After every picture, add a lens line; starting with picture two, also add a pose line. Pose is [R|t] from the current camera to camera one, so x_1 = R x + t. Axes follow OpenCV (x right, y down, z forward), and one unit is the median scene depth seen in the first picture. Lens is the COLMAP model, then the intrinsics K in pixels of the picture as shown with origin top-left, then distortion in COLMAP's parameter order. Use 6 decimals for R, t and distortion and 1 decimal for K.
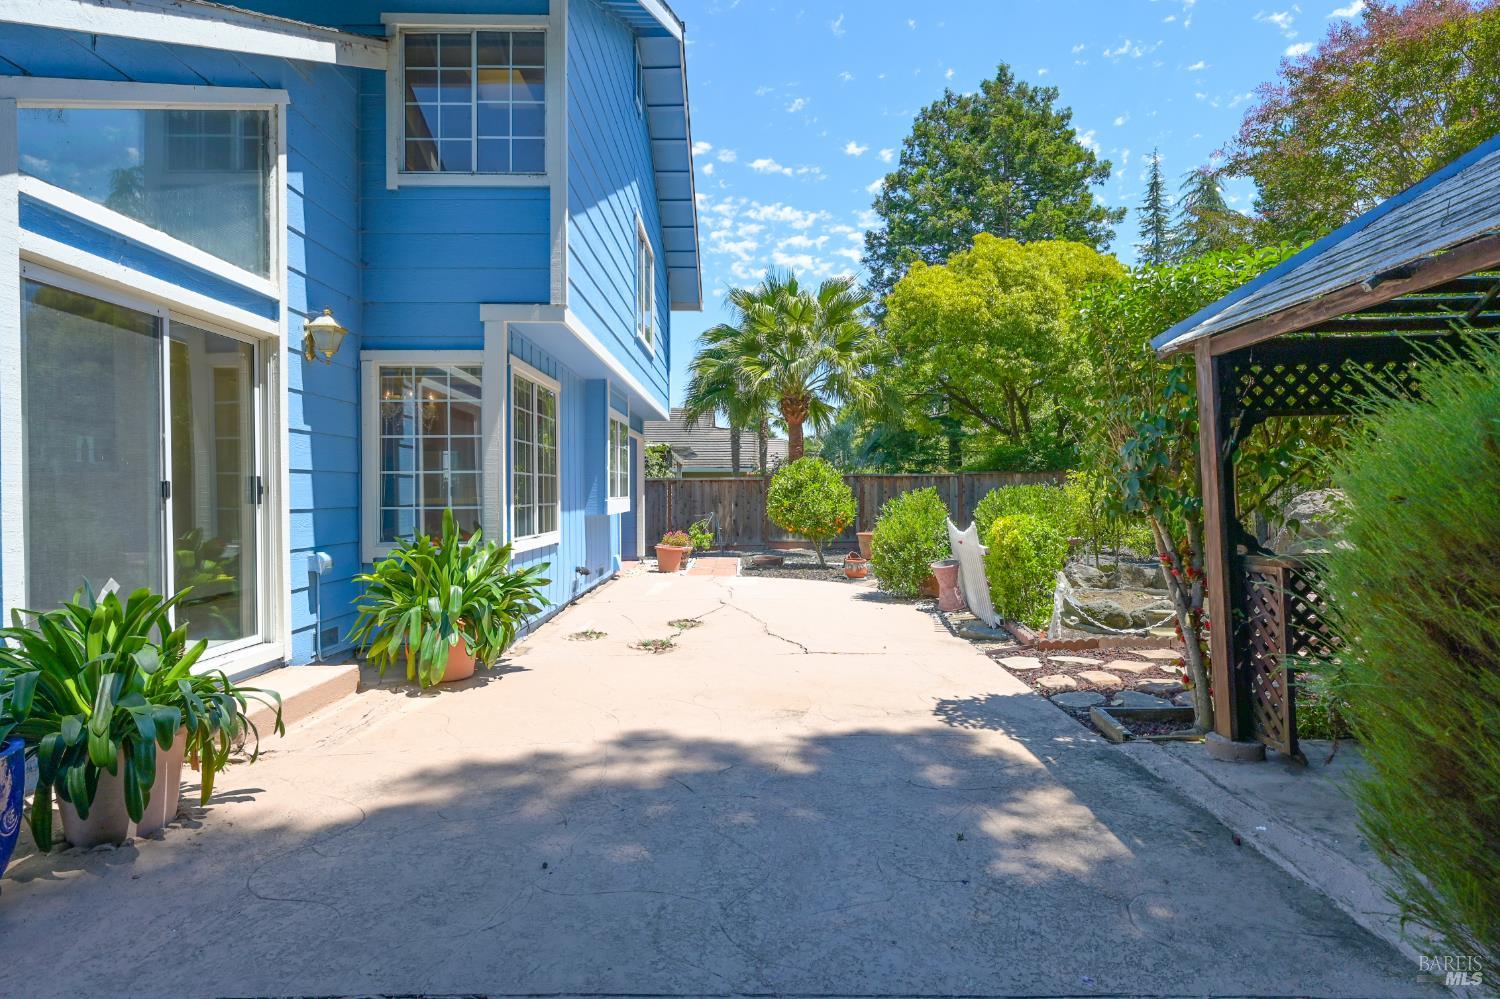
lens RADIAL K [[795.9, 0, 750.0], [0, 795.9, 499.5], [0, 0, 1]] dist [-0.024892, -0.000721]
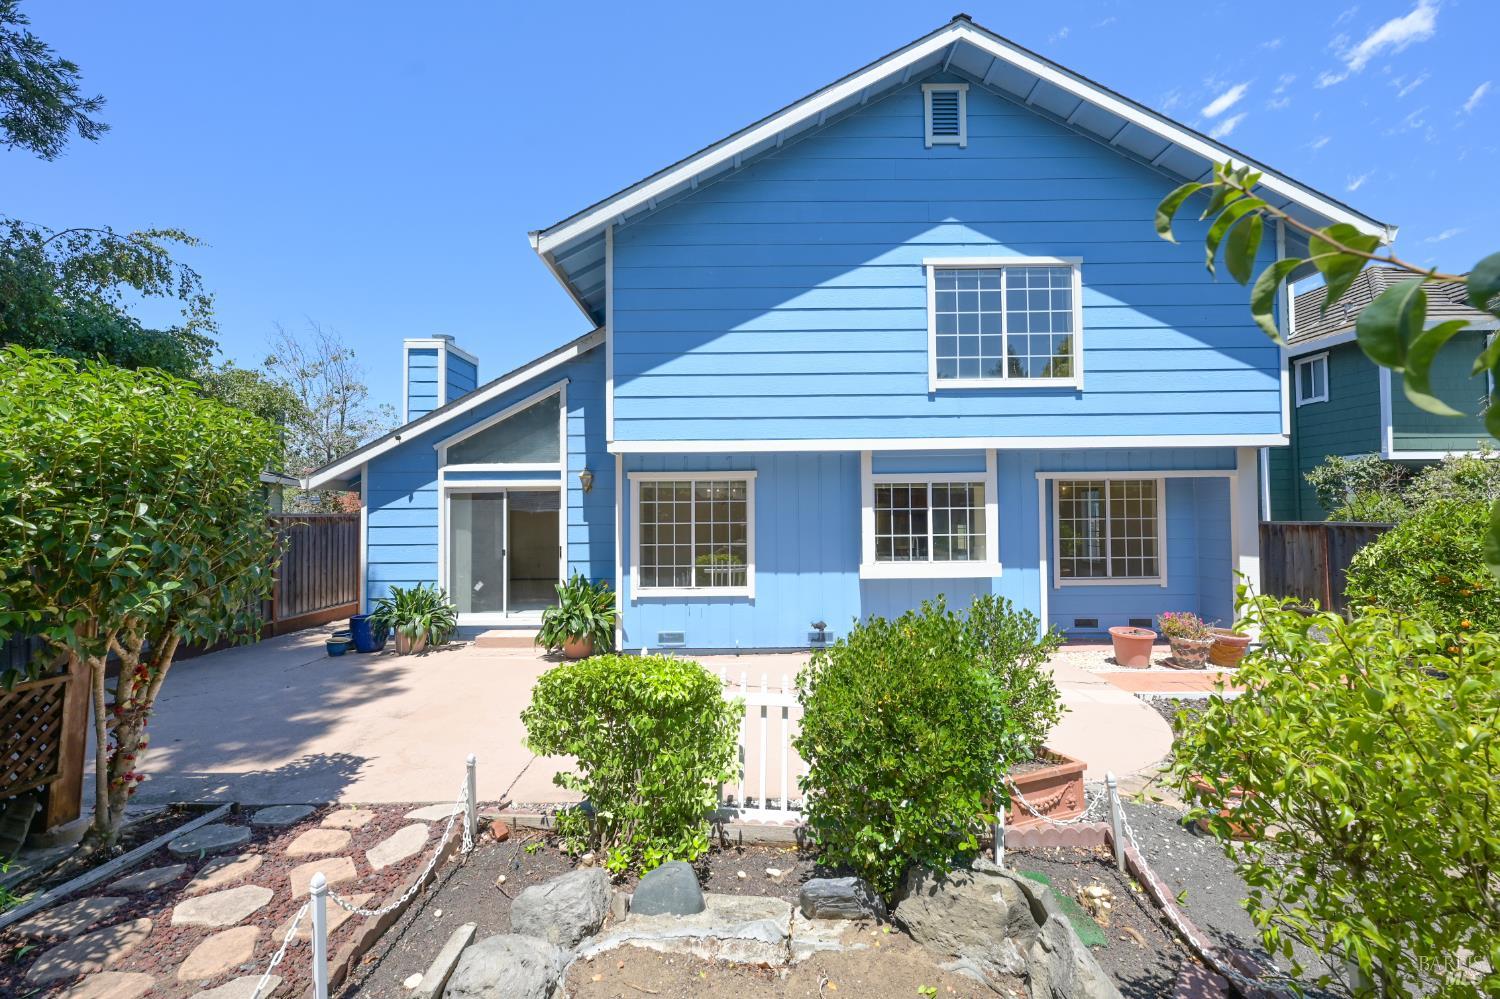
lens RADIAL K [[592.5, 0, 746.1], [0, 592.5, 492.5], [0, 0, 1]] dist [0.000575, -0.000040]
pose [[0.018008, -0.033967, -0.999261, 0.484165], [0.003738, 0.999418, -0.033905, -0.054071], [0.999831, -0.003125, 0.018125, 0.639566]]
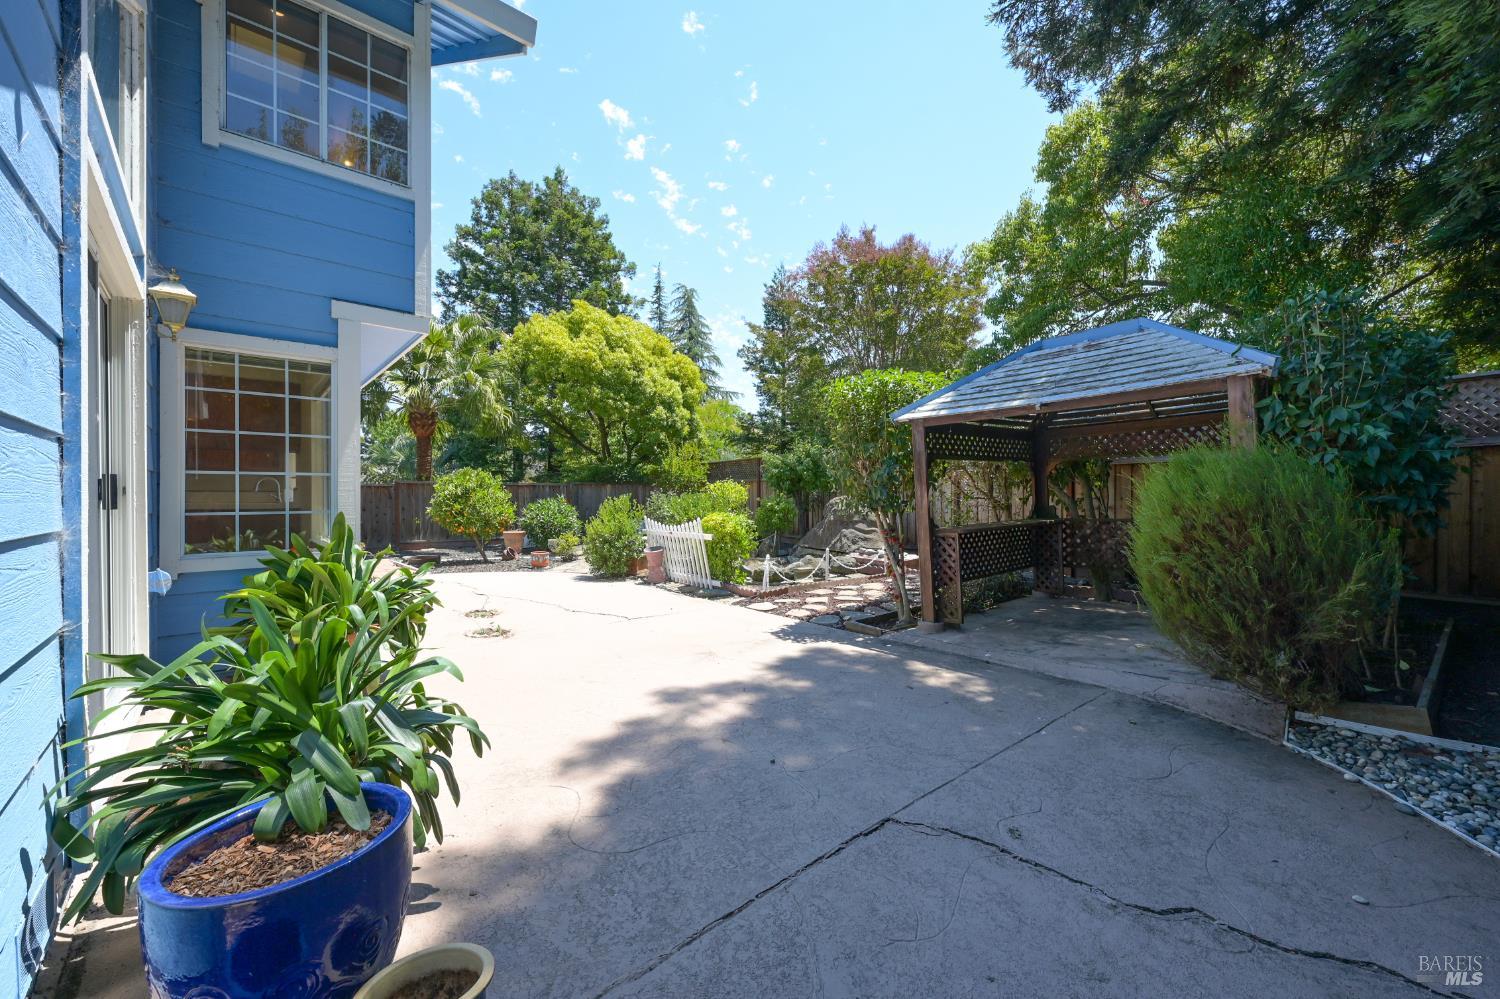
lens RADIAL K [[625.7, 0, 750.0], [0, 625.7, 499.5], [0, 0, 1]] dist [-0.001211, -0.000061]
pose [[0.723243, -0.002304, 0.690590, -0.251097], [0.004888, 0.999986, -0.001784, -0.003337], [-0.690577, 0.004666, 0.723244, 0.061125]]
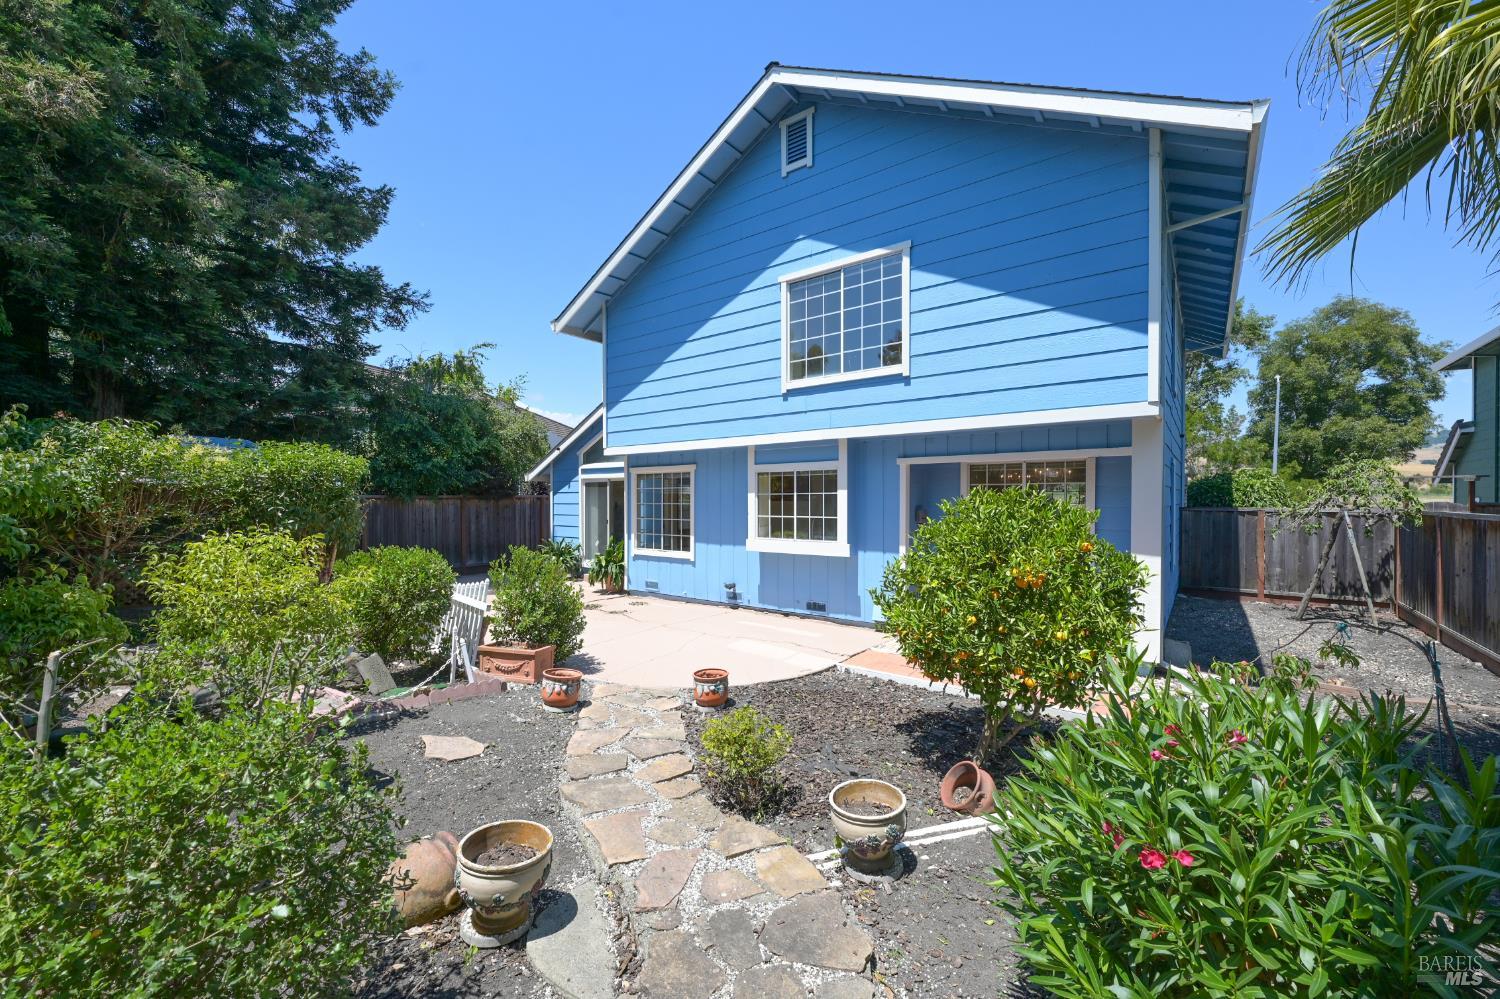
lens RADIAL K [[602.9, 0, 750.5], [0, 602.9, 498.9], [0, 0, 1]] dist [-0.000113, 0.000032]
pose [[-0.603501, 0.000225, -0.797362, 0.478049], [-0.003658, 0.999989, 0.003051, -0.053299], [0.797353, 0.004758, -0.603494, 1.241191]]
